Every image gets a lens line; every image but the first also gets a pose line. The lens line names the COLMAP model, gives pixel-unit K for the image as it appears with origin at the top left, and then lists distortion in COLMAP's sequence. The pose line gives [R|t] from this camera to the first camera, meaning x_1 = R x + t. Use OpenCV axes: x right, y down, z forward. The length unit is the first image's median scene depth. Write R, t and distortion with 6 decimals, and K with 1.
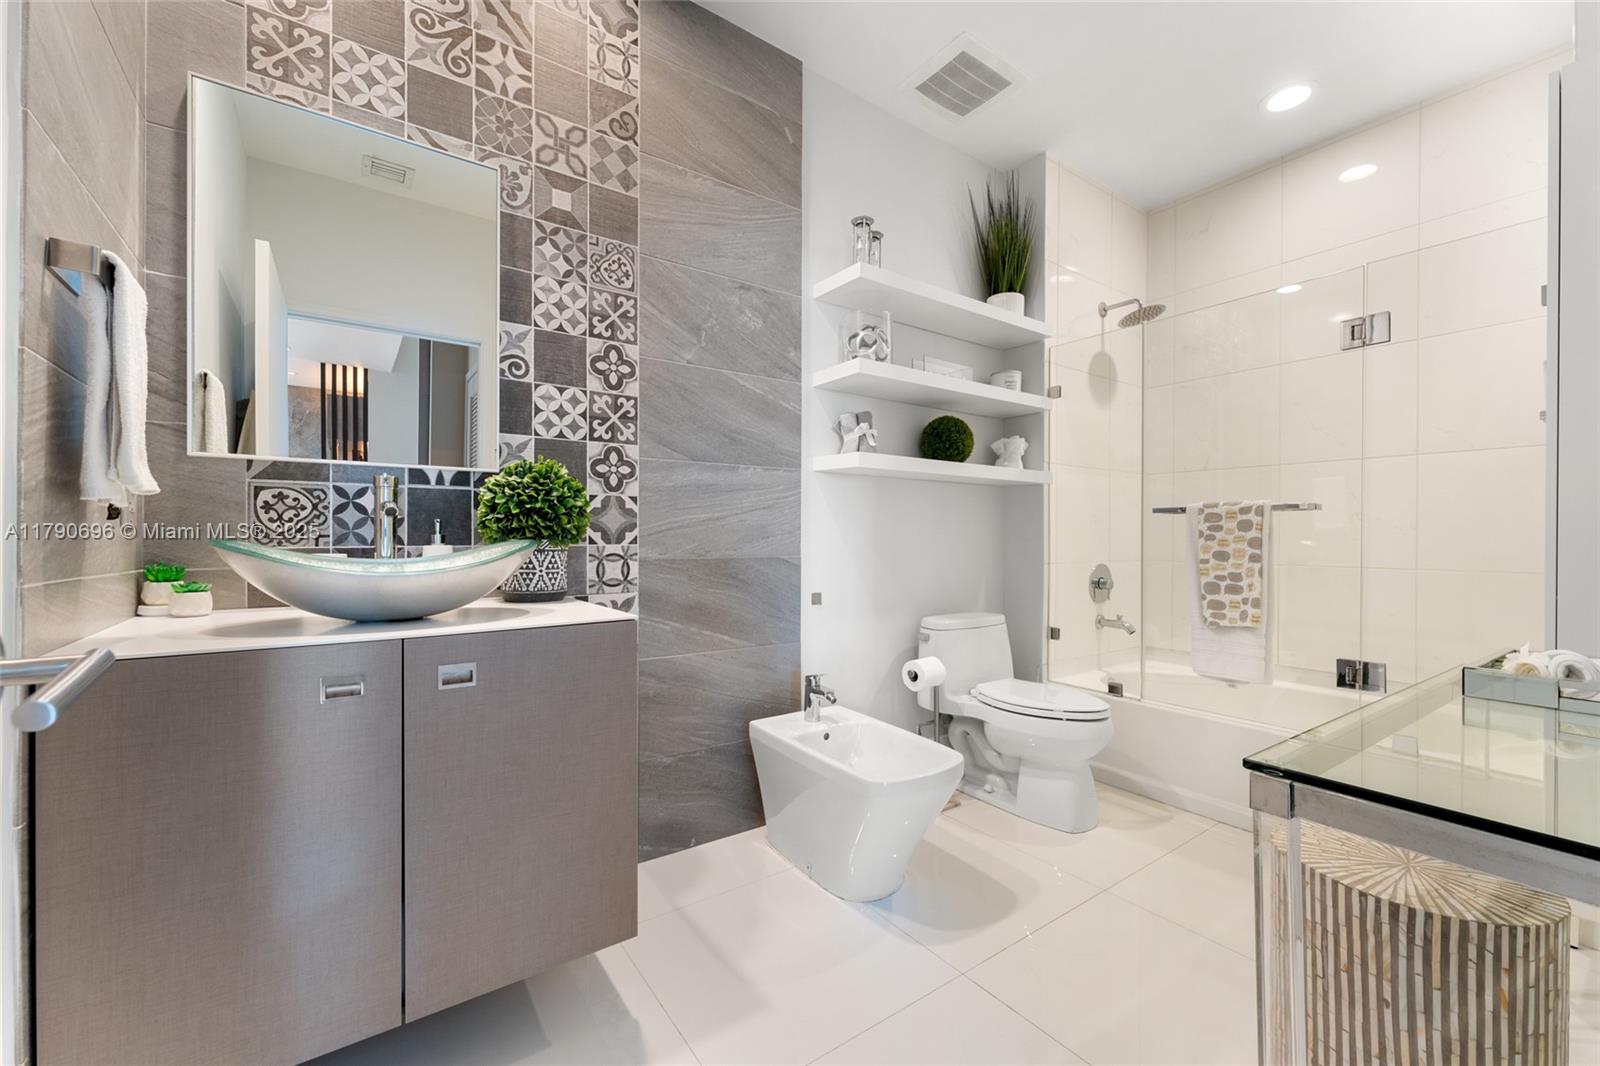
lens RADIAL K [[645.5, 0, 788.4], [0, 645.5, 536.3], [0, 0, 1]] dist [-0.001986, 0.000876]
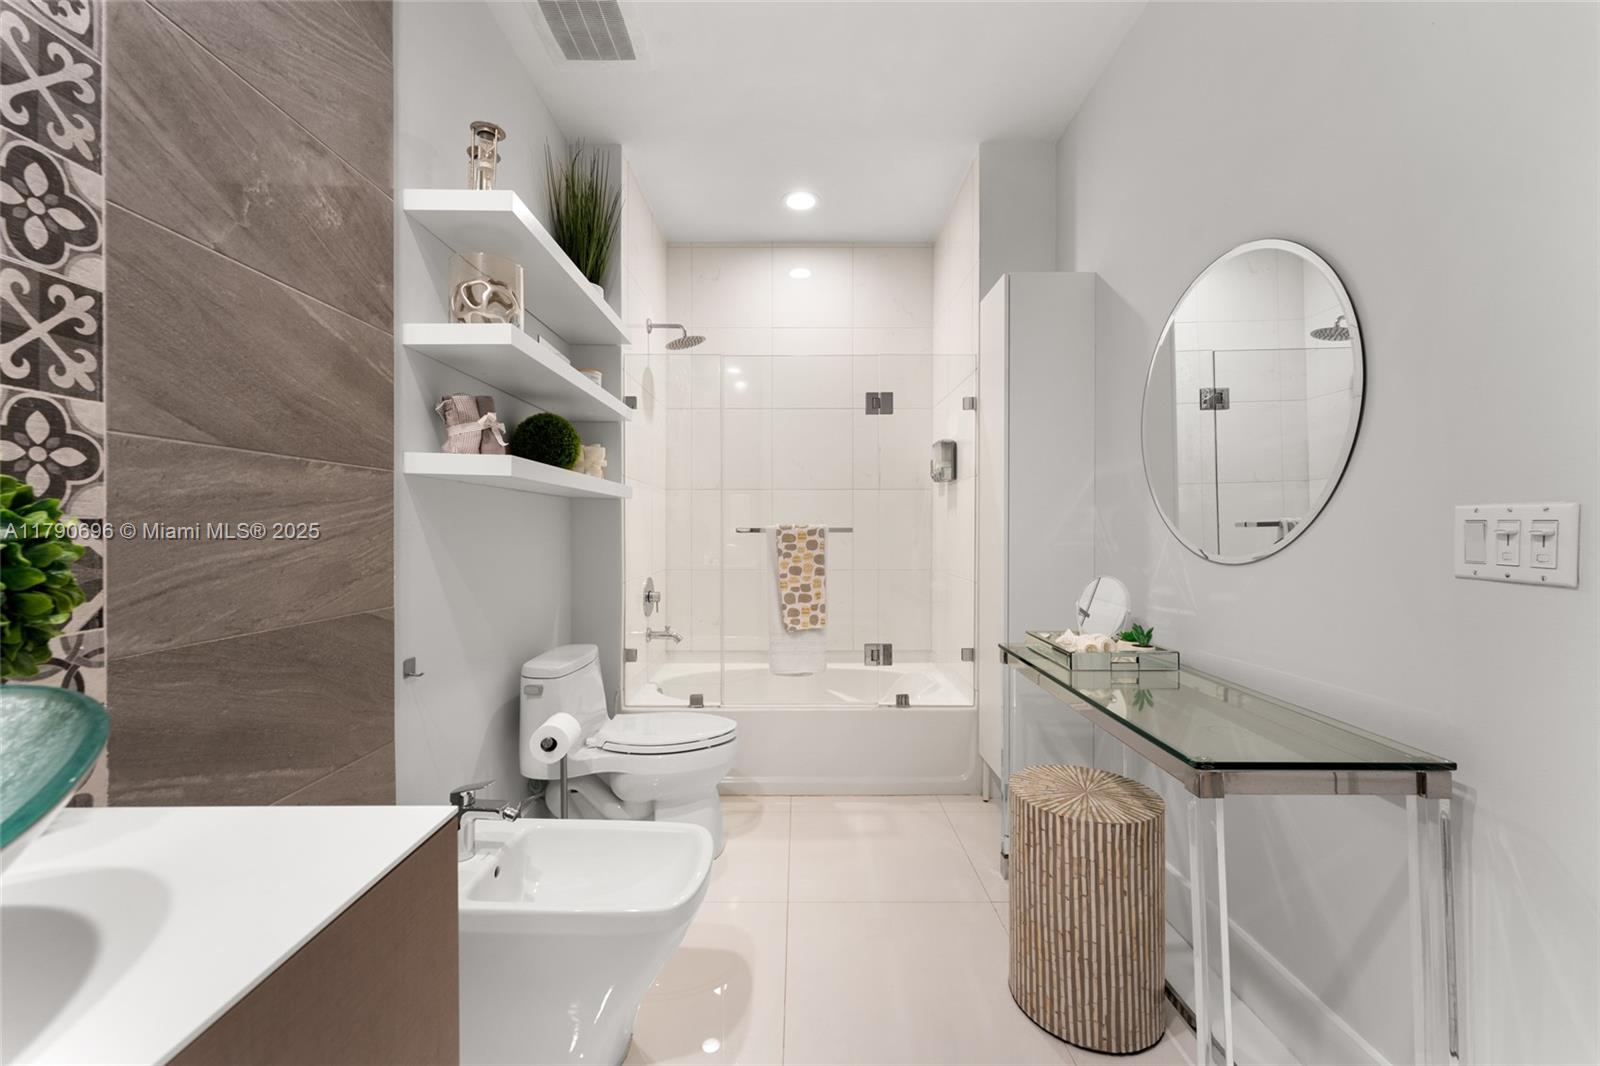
lens RADIAL K [[645.5, 0, 796.7], [0, 645.5, 528.2], [0, 0, 1]] dist [-0.001986, 0.000876]
pose [[0.564158, -0.004153, 0.825656, -0.306710], [0.002899, 0.999991, 0.003049, -0.051543], [-0.825662, 0.000673, 0.564165, 0.336010]]
